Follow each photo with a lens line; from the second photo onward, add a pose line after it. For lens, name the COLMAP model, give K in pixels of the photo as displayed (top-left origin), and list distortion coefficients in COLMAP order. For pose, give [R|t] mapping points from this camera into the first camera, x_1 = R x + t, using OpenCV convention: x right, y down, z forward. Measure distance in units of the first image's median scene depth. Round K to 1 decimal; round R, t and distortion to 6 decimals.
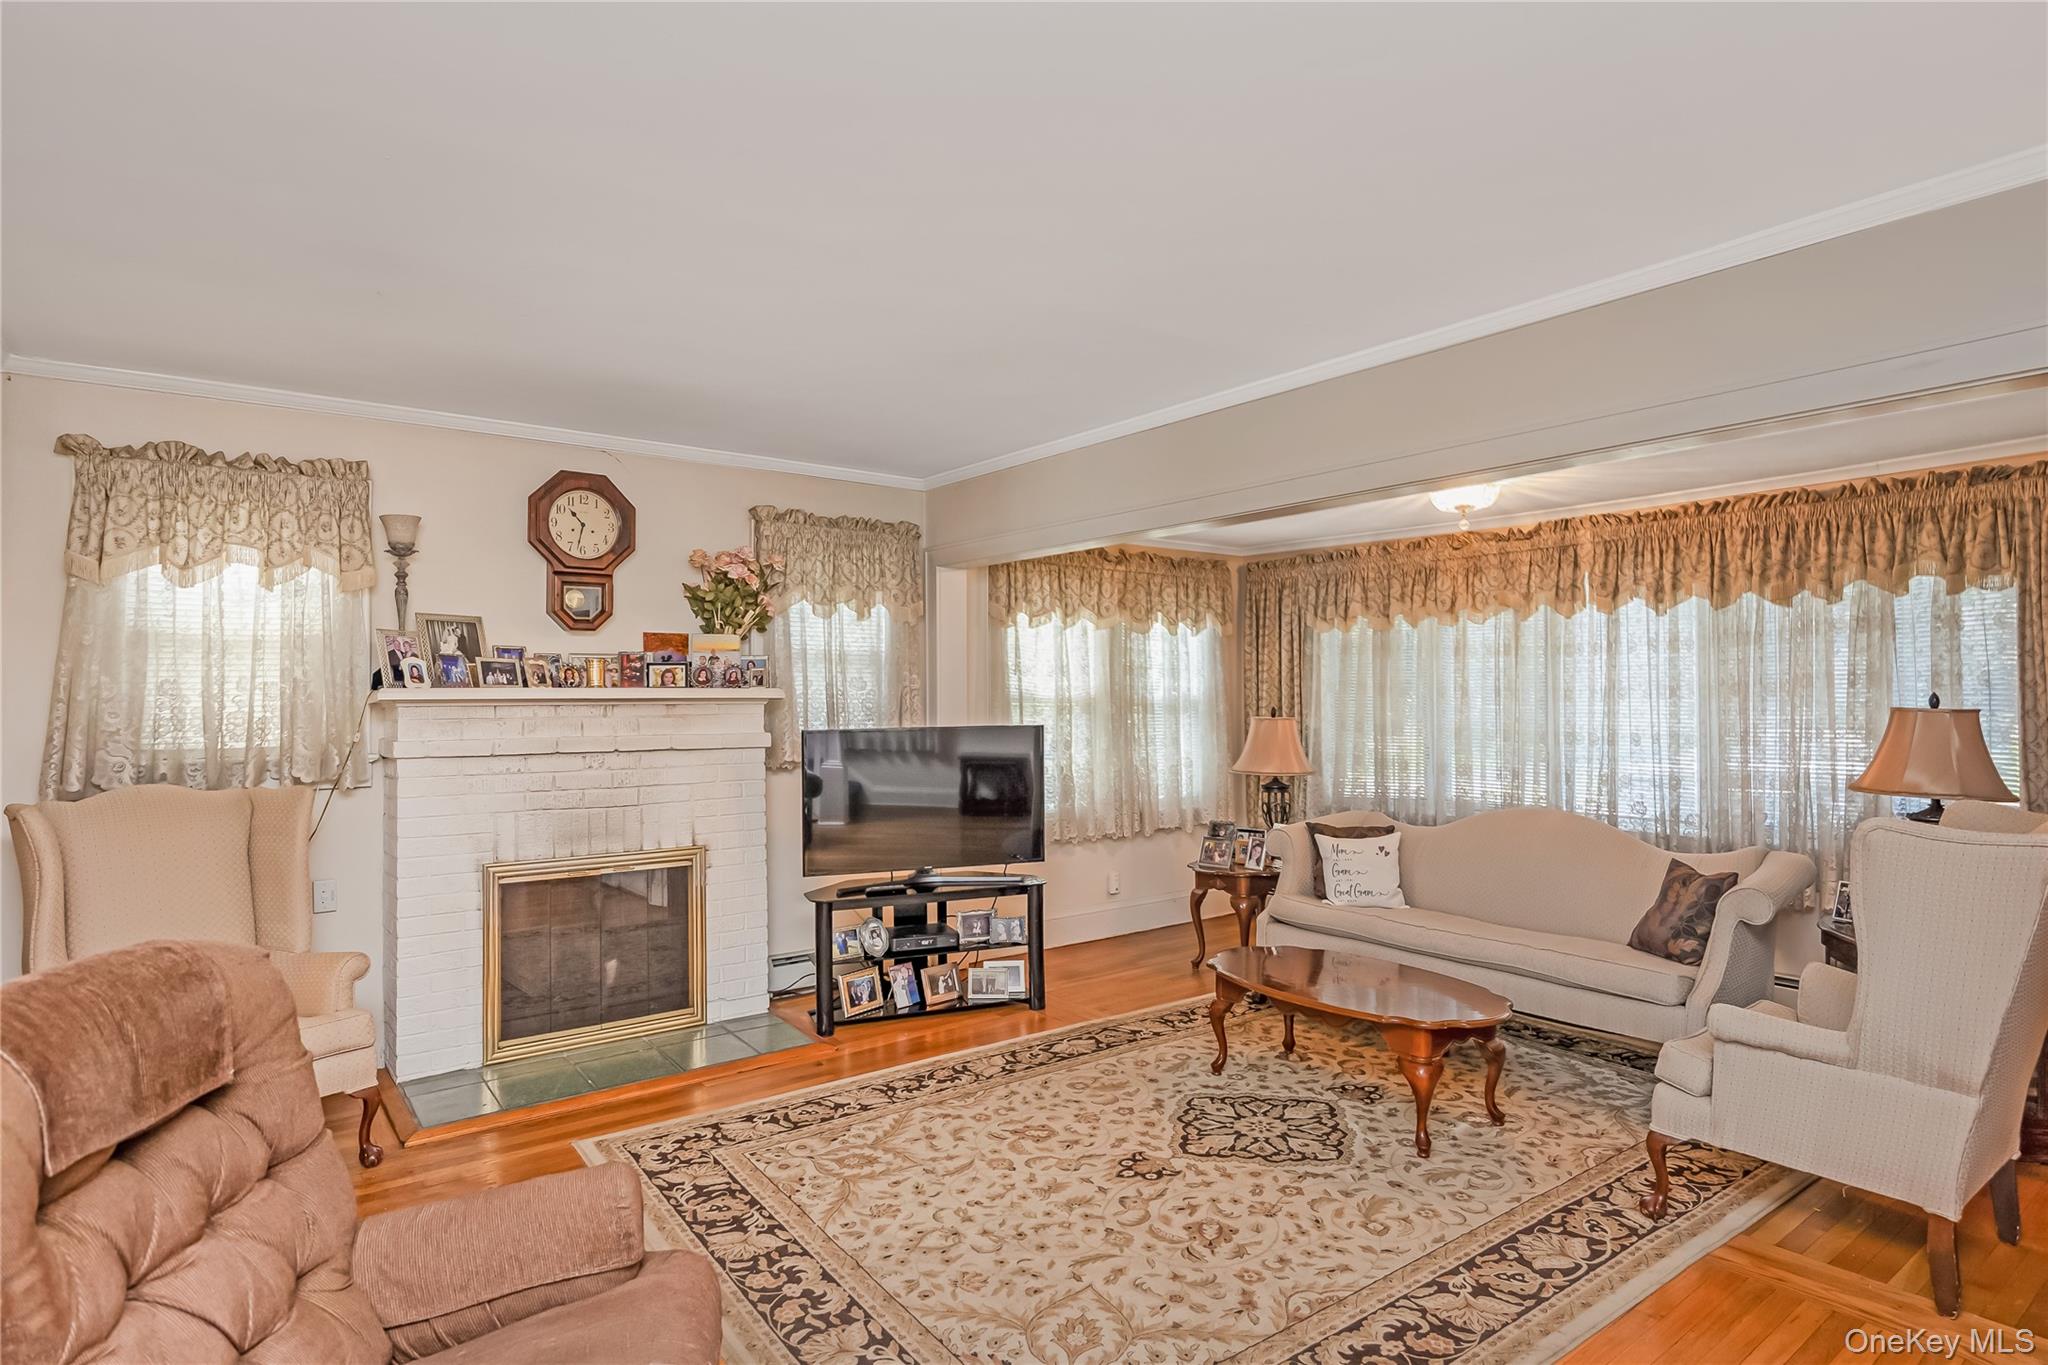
lens RADIAL K [[1087.1, 0, 1023.2], [0, 1087.1, 681.5], [0, 0, 1]] dist [-0.012431, 0.000829]
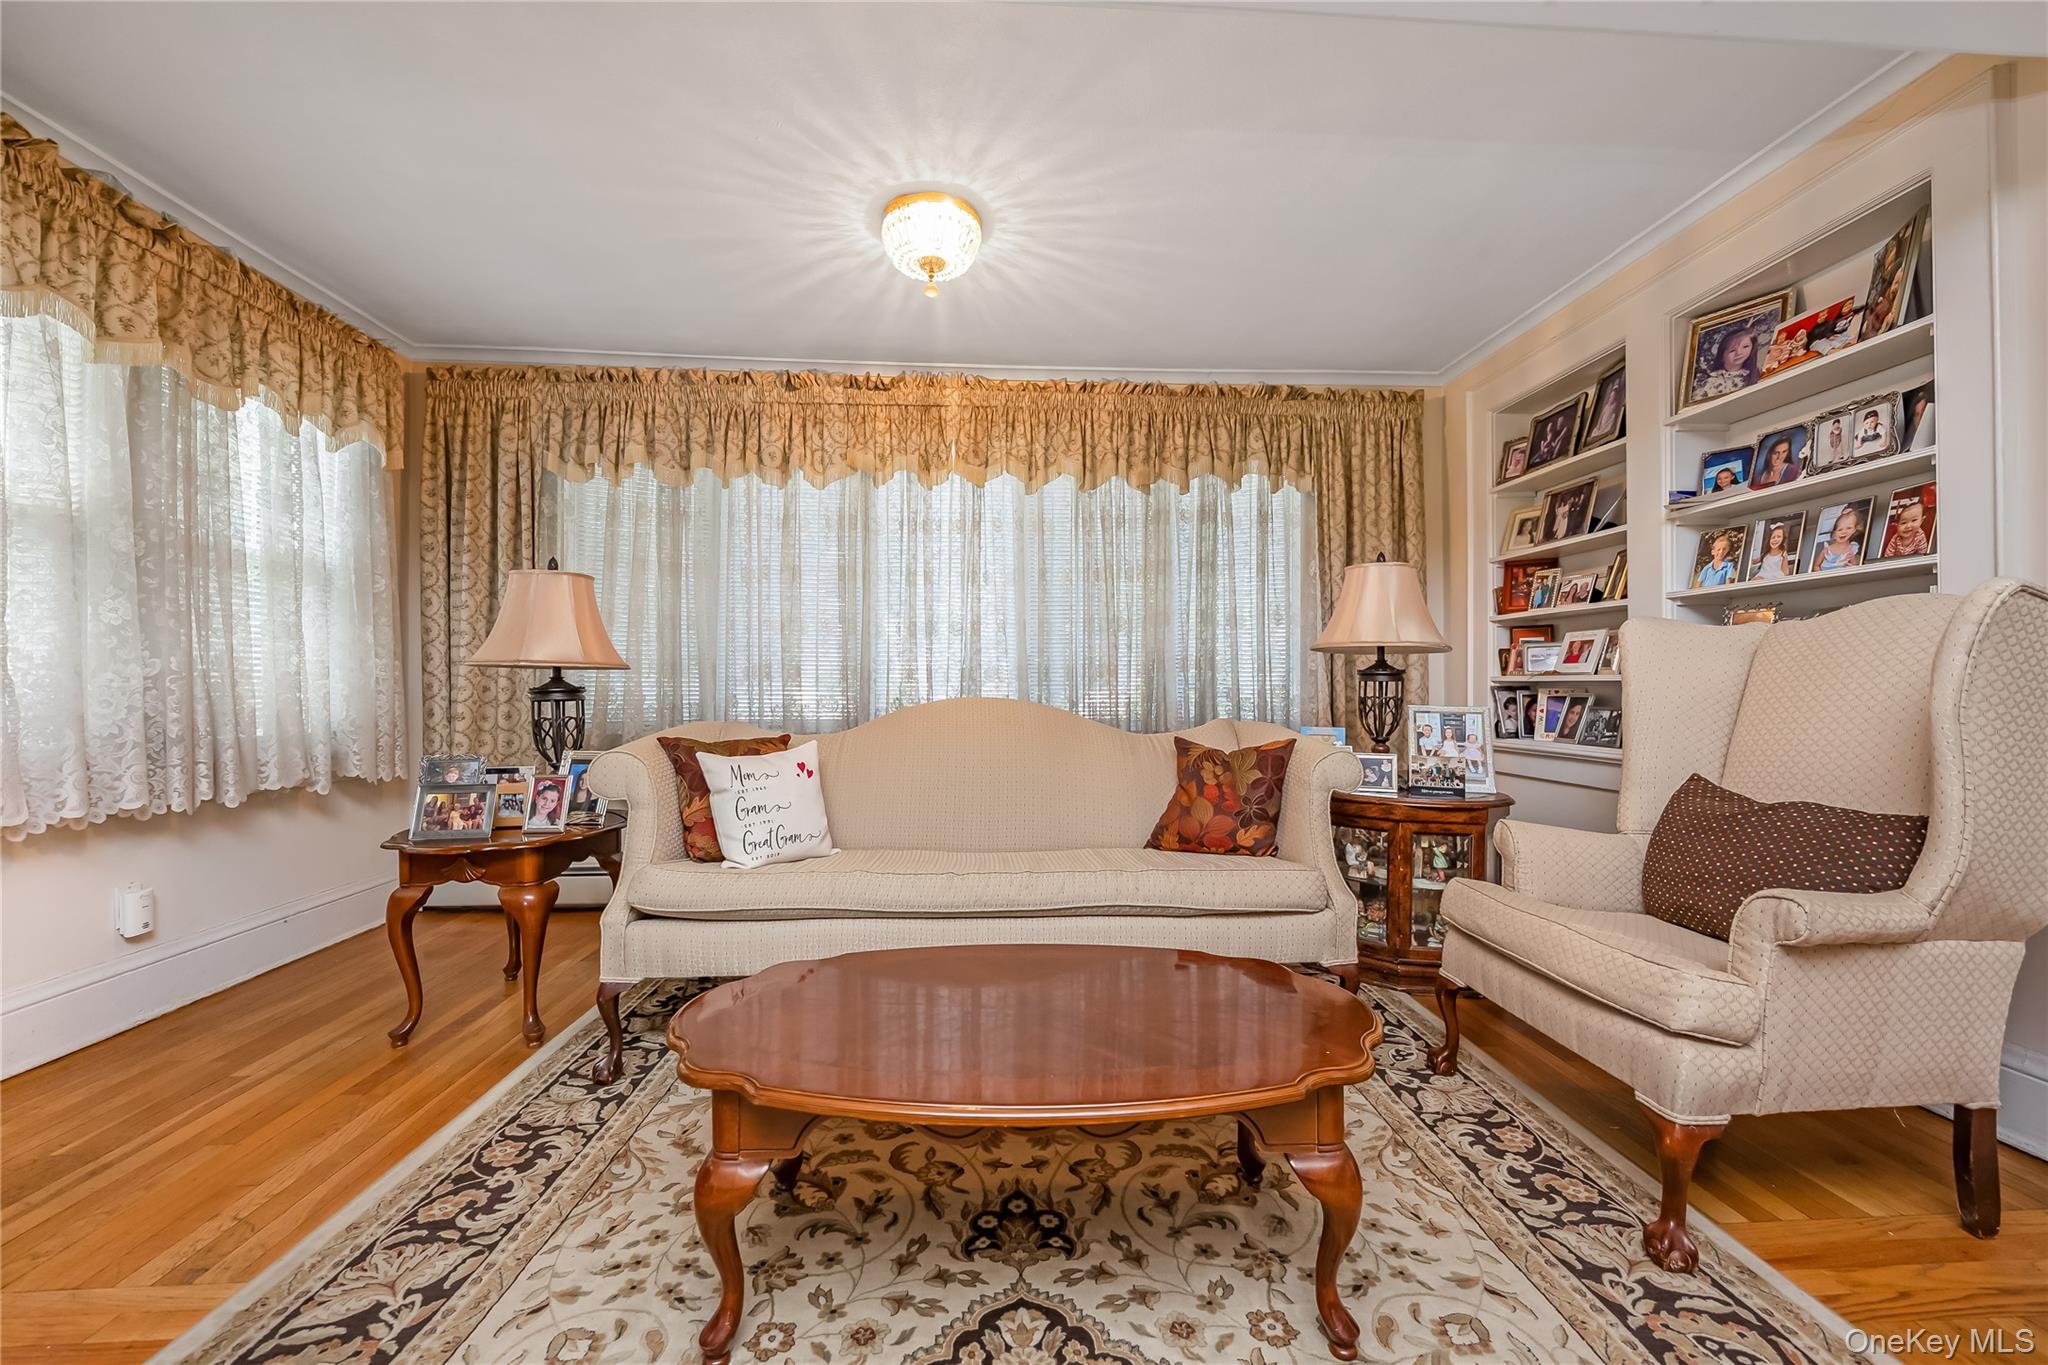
lens RADIAL K [[825.4, 0, 1035.2], [0, 825.4, 684.1], [0, 0, 1]] dist [-0.003334, -0.000234]
pose [[0.552302, 0.003722, 0.833636, 0.000695], [-0.012836, 0.999909, 0.004040, 0.115184], [-0.833545, -0.012932, 0.552300, 0.696849]]
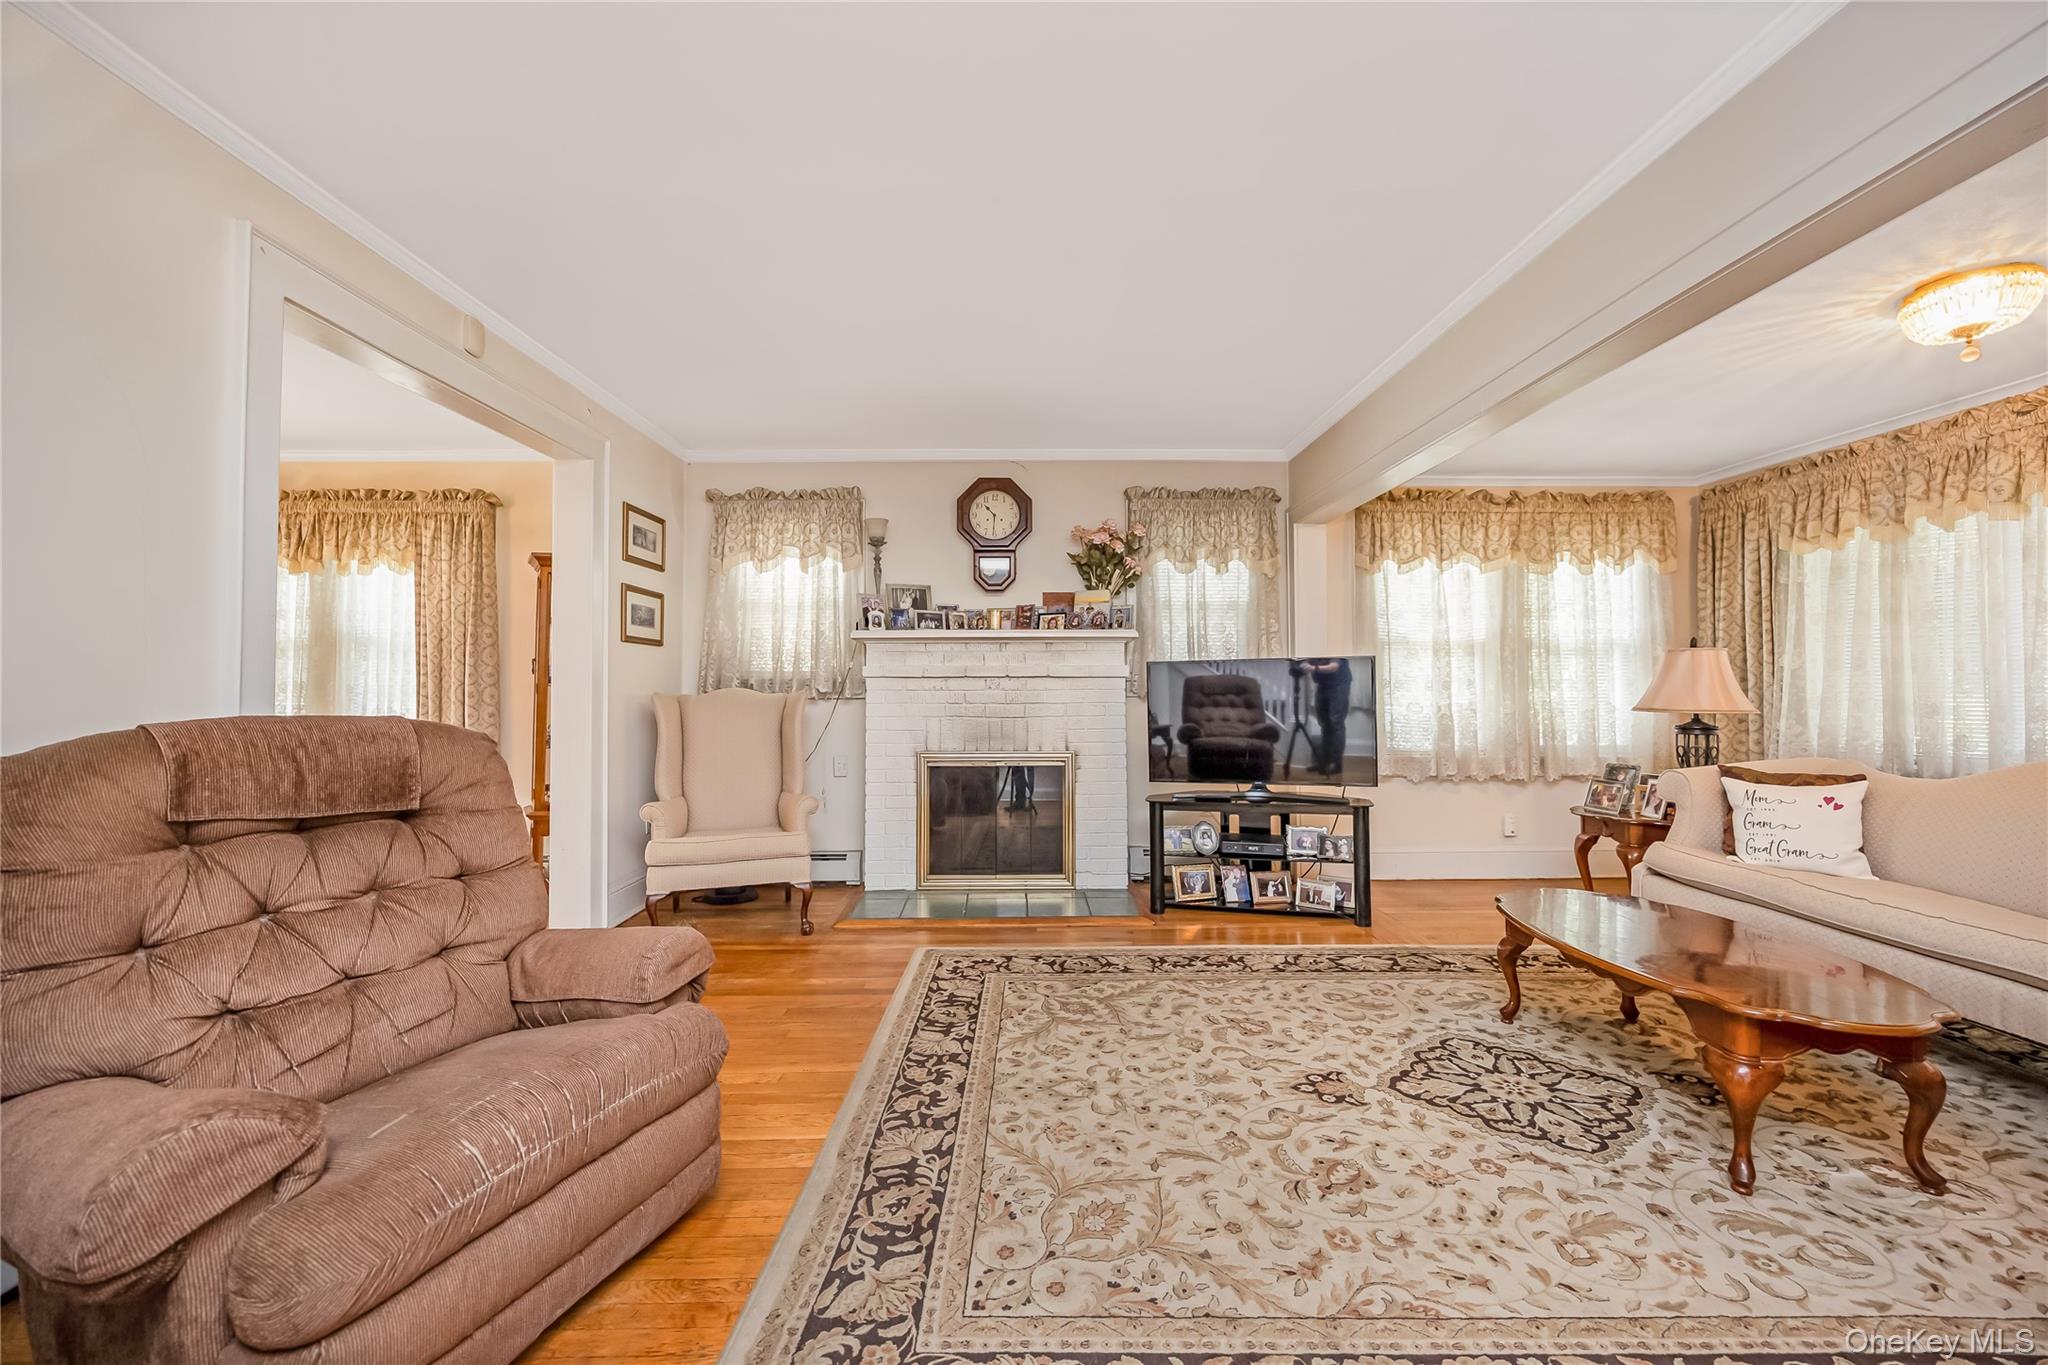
lens RADIAL K [[781.2, 0, 1017.2], [0, 781.2, 682.1], [0, 0, 1]] dist [-0.004382, -0.000301]
pose [[0.799916, -0.006878, -0.600073, 0.224491], [0.009554, 0.999954, 0.001274, 0.070696], [0.600036, -0.006752, 0.799945, 0.225546]]
